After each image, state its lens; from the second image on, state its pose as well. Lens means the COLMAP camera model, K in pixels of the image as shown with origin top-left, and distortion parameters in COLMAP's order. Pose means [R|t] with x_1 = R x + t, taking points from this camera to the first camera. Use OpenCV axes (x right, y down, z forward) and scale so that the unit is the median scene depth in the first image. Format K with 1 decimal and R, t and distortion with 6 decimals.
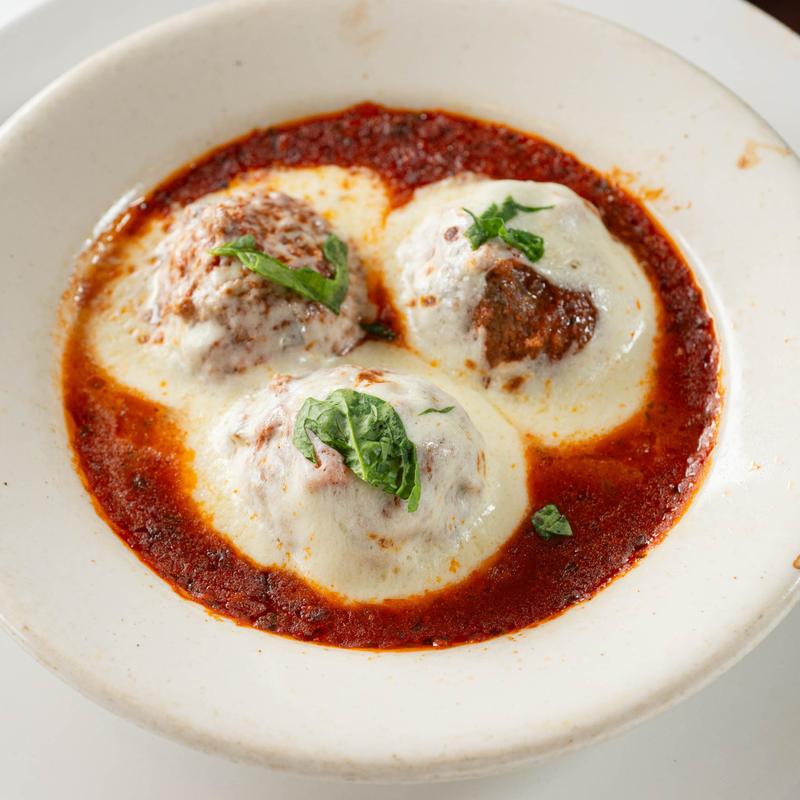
lens RADIAL K [[2379.1, 0, 400.0], [0, 2379.1, 400.0], [0, 0, 1]] dist [0.022438, 0.665491]
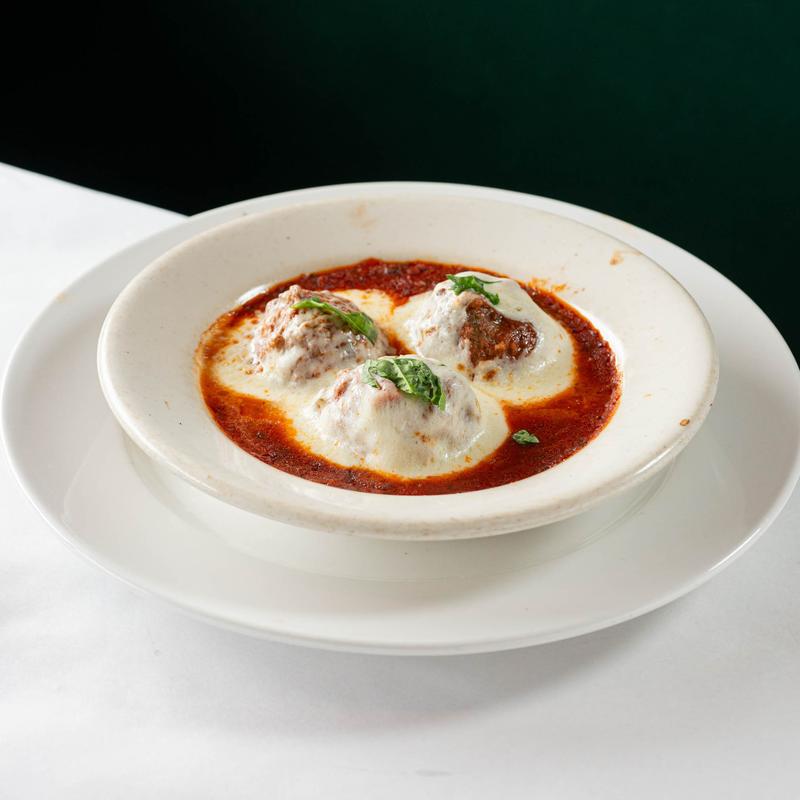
lens RADIAL K [[2379.1, 0, 400.0], [0, 2379.1, 400.0], [0, 0, 1]] dist [0.022438, 0.665491]
pose [[0.993263, -0.054290, 0.102381, -0.173921], [0.089156, 0.922389, -0.375832, 0.597209], [-0.074031, 0.382428, 0.921015, -0.442028]]
